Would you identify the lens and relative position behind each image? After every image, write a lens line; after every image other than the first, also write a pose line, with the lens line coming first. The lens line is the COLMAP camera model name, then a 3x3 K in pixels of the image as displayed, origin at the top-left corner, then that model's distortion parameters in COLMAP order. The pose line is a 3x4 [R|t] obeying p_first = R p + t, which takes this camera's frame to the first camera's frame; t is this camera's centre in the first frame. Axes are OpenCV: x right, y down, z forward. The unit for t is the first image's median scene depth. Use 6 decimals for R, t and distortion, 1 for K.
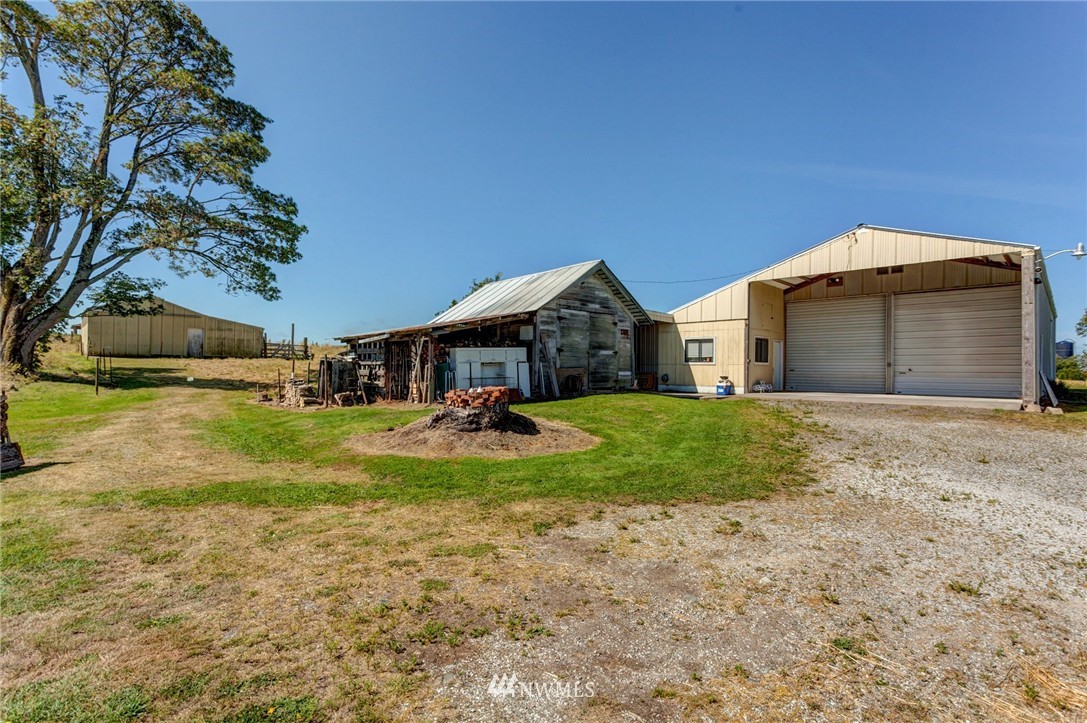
lens RADIAL K [[537.5, 0, 565.7], [0, 537.5, 341.6], [0, 0, 1]] dist [-0.012473, 0.008162]
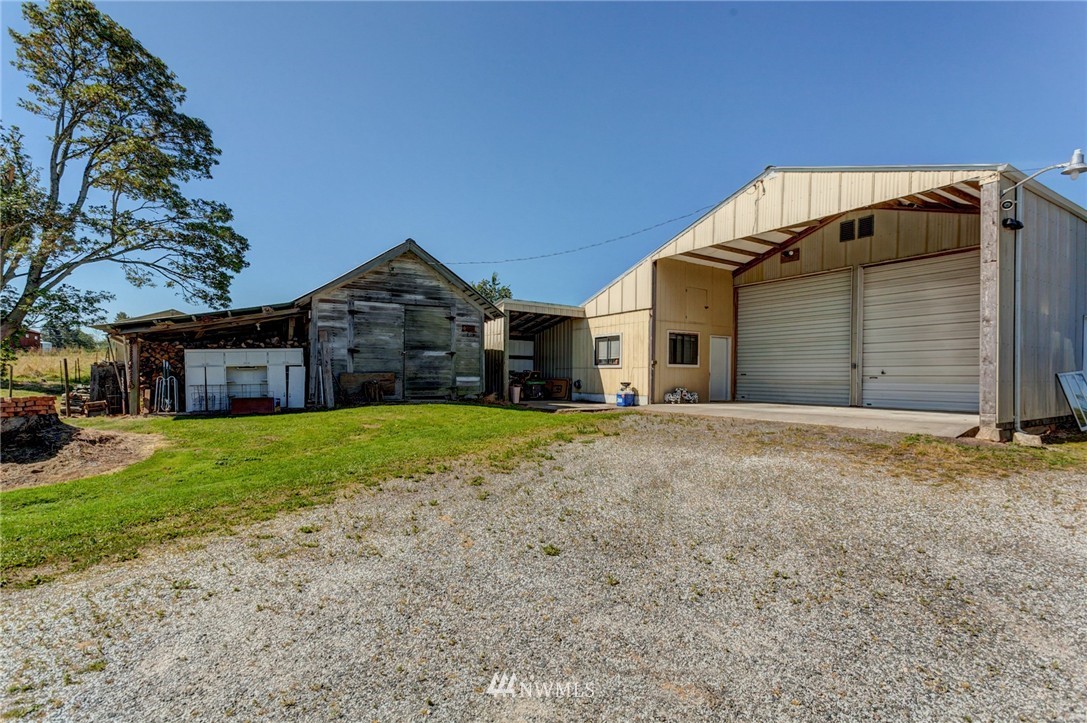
lens RADIAL K [[537.5, 0, 545.9], [0, 537.5, 352.7], [0, 0, 1]] dist [-0.012473, 0.008162]
pose [[0.973563, -0.014931, -0.227930, 0.378371], [0.016717, 0.999843, 0.005906, 0.015157], [0.227806, -0.009560, 0.973660, 0.216190]]
